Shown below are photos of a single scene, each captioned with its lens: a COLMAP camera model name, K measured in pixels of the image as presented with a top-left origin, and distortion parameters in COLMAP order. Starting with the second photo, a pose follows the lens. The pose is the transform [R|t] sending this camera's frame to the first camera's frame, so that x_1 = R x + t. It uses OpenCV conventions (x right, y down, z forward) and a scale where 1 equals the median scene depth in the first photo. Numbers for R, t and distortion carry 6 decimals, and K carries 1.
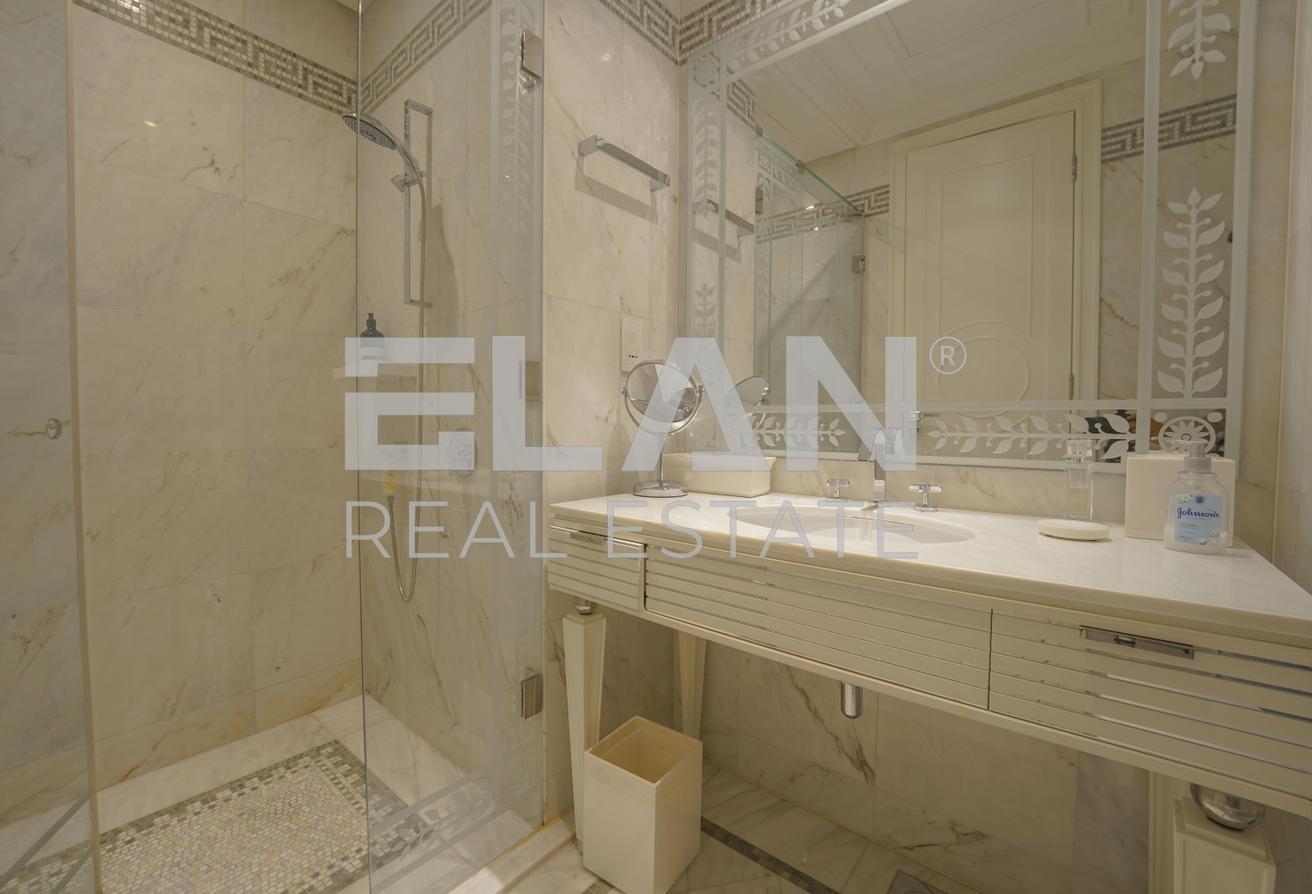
lens RADIAL K [[535.5, 0, 655.0], [0, 535.5, 449.8], [0, 0, 1]] dist [-0.028706, 0.002938]
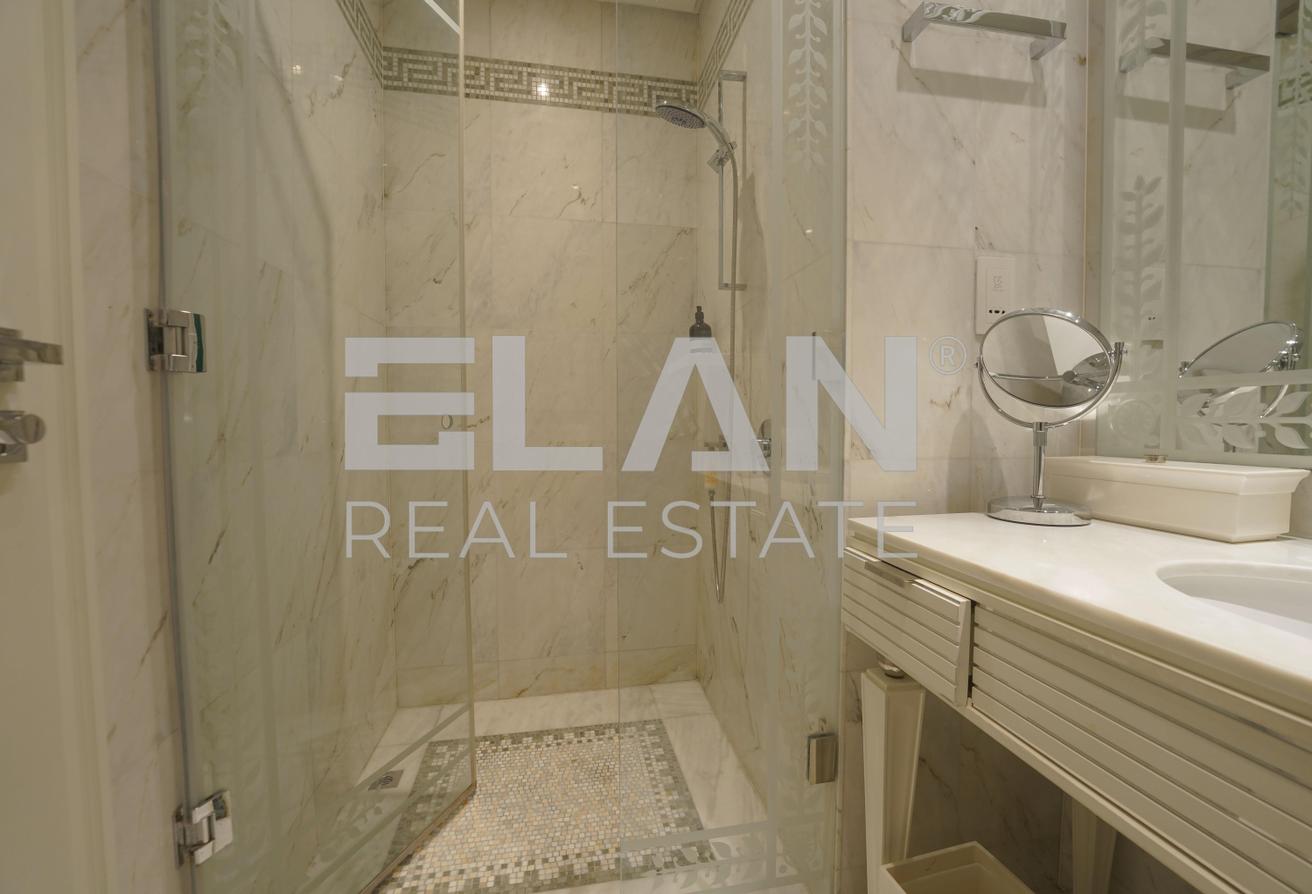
lens RADIAL K [[535.5, 0, 653.5], [0, 535.5, 447.1], [0, 0, 1]] dist [-0.028706, 0.002938]
pose [[0.757571, 0.022212, -0.652375, 0.069896], [-0.020956, 0.999733, 0.009703, -0.000109], [0.652416, 0.006320, 0.757834, 0.207900]]
